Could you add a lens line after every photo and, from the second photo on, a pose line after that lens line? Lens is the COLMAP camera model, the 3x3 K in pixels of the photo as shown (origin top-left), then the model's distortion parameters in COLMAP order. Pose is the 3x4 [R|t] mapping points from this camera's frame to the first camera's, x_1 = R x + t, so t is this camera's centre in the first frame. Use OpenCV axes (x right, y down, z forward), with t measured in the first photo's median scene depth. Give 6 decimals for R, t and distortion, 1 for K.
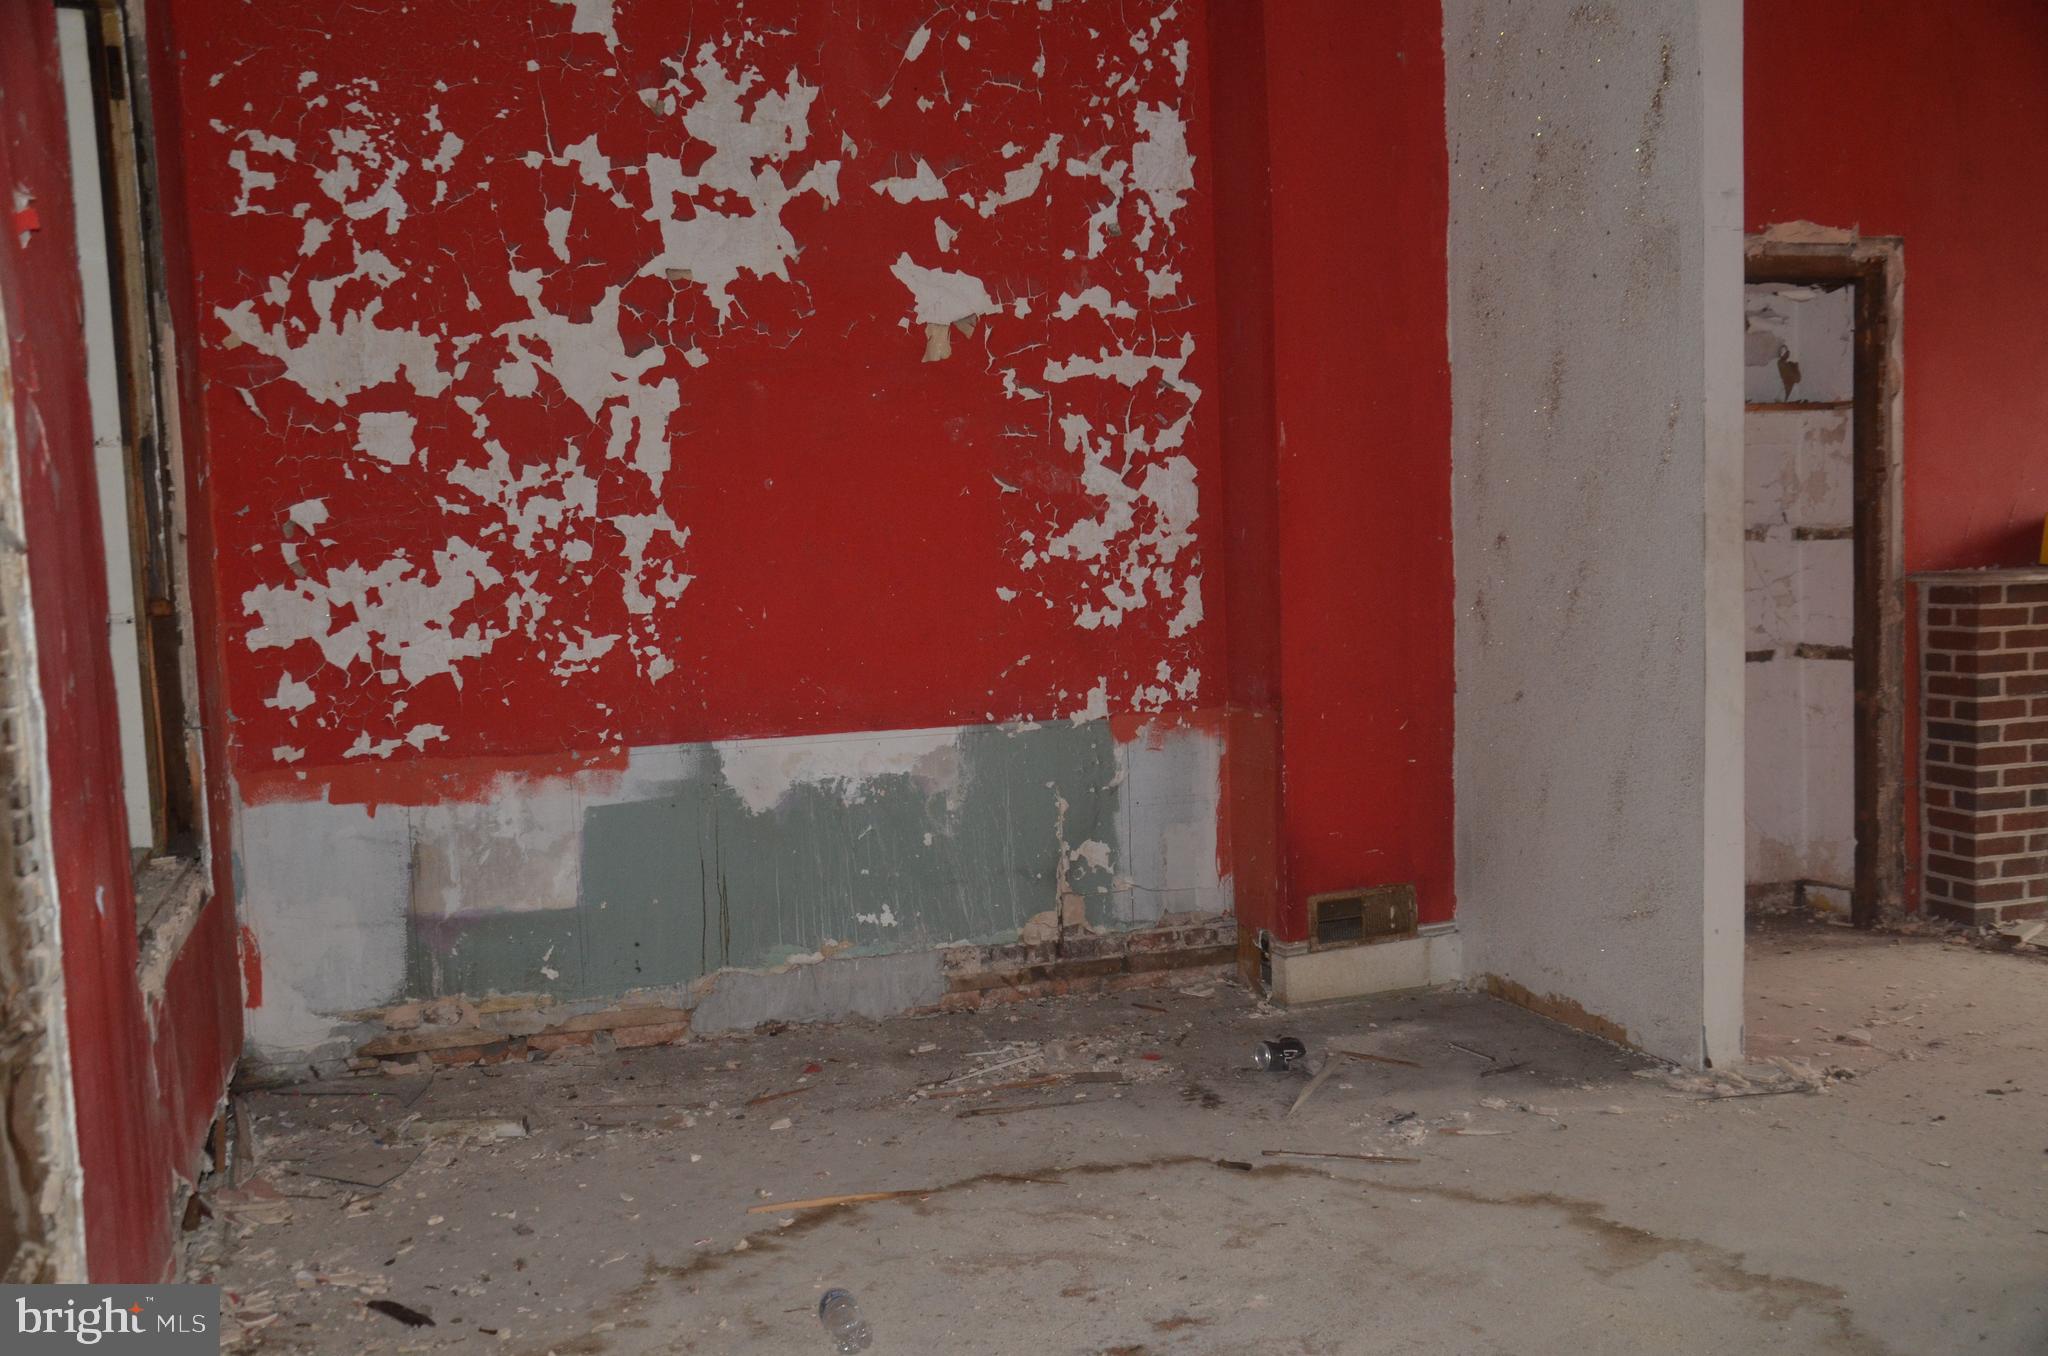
lens RADIAL K [[1827.2, 0, 1024.4], [0, 1827.2, 706.0], [0, 0, 1]] dist [-0.088777, 0.161607]
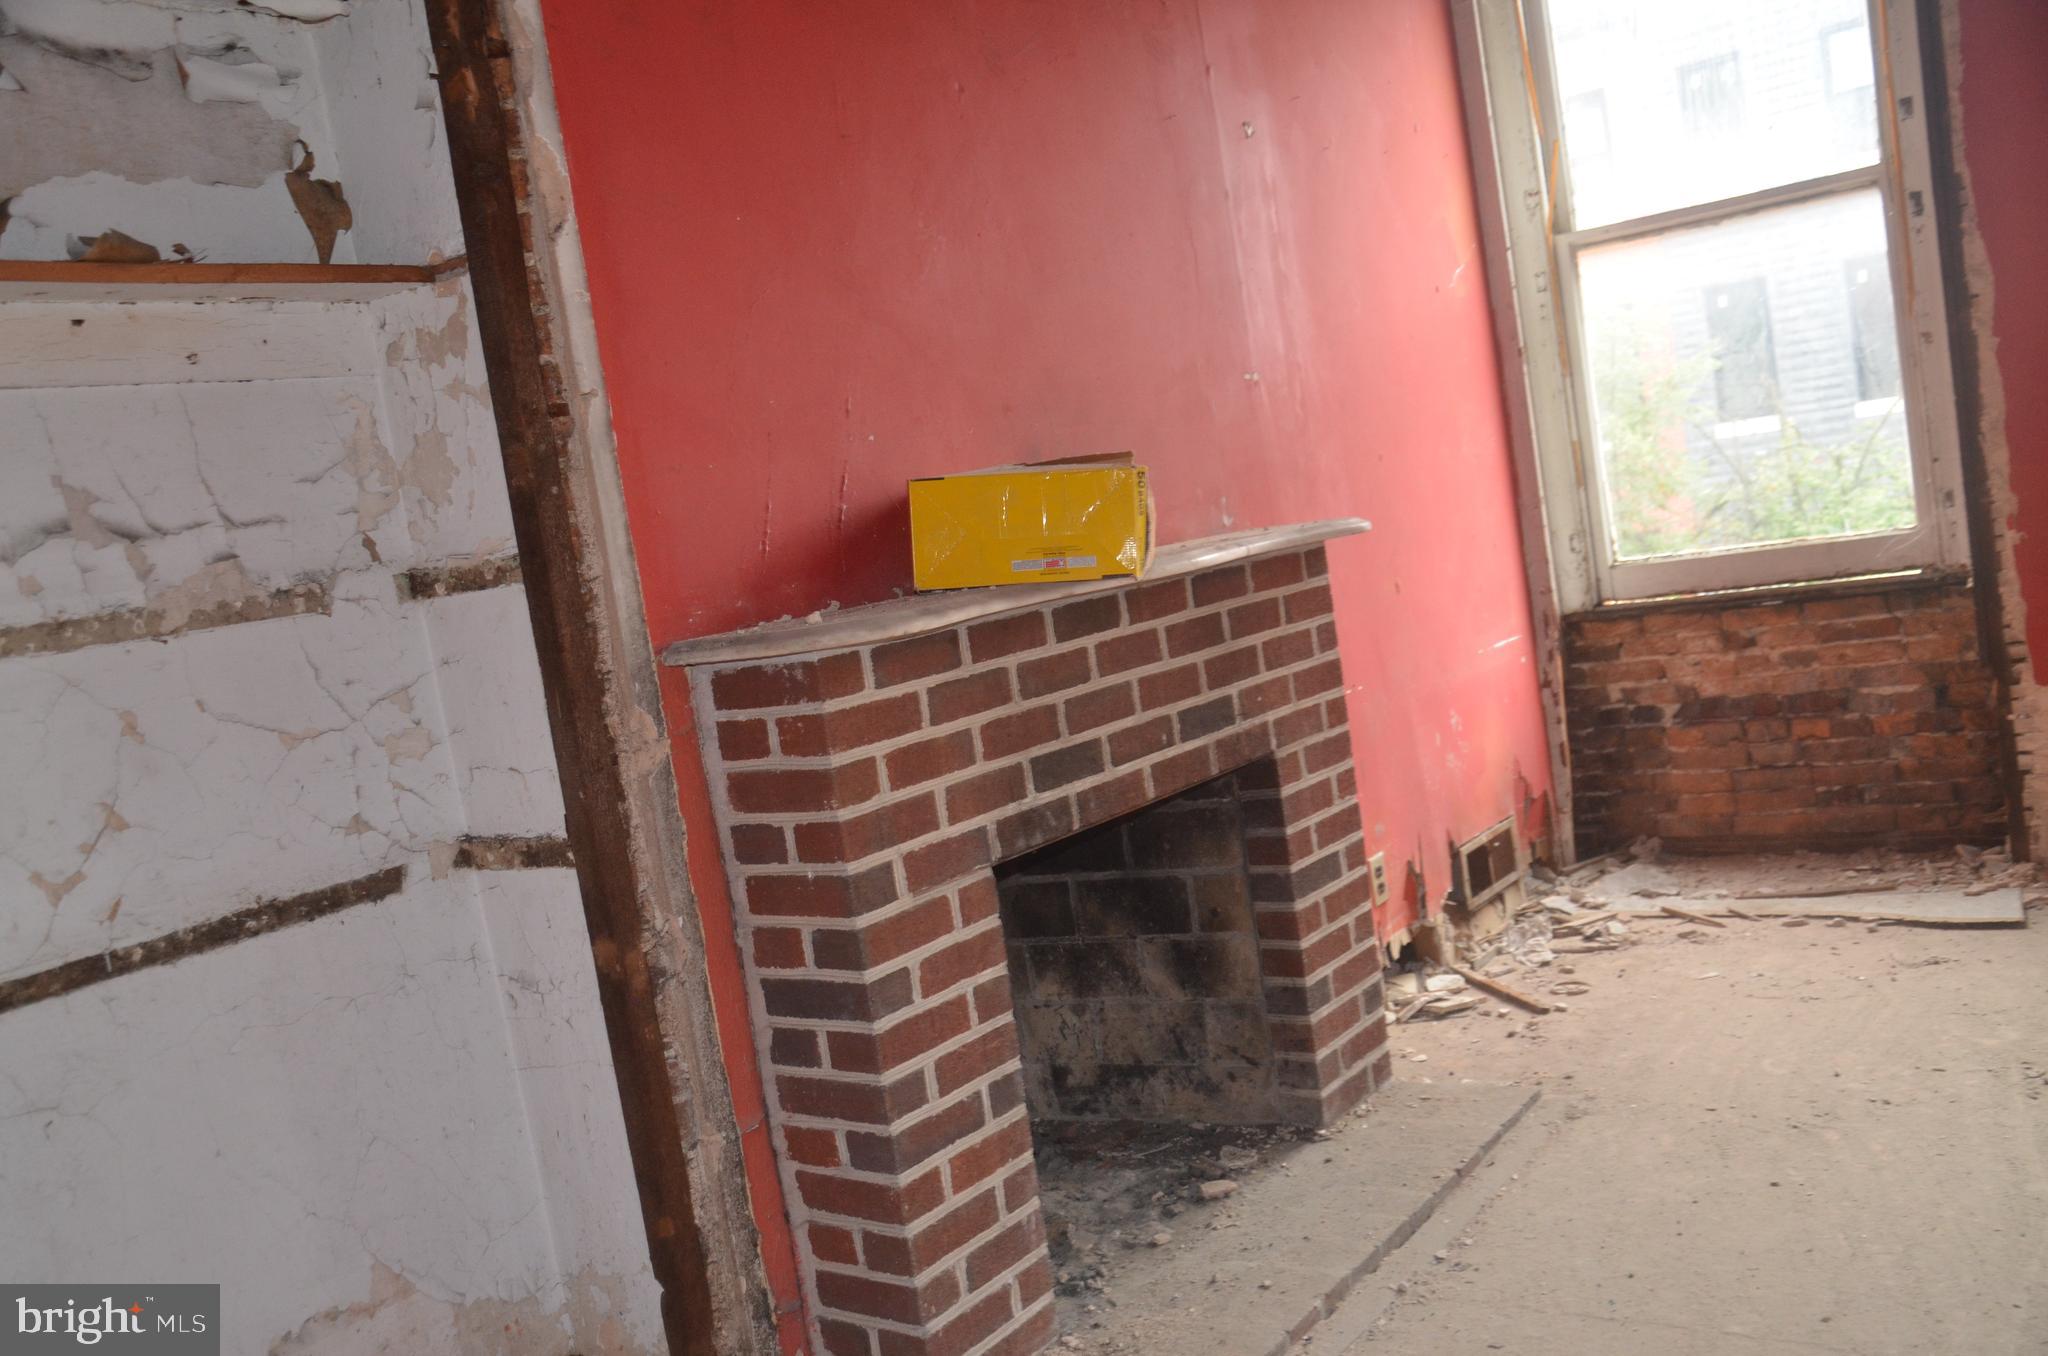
lens RADIAL K [[1827.2, 0, 1024.4], [0, 1827.2, 706.0], [0, 0, 1]] dist [-0.088777, 0.161607]
pose [[0.802750, -0.147696, 0.577736, 0.308959], [0.169299, 0.985424, 0.016683, -0.052616], [-0.571779, 0.084418, 0.816053, 0.602825]]
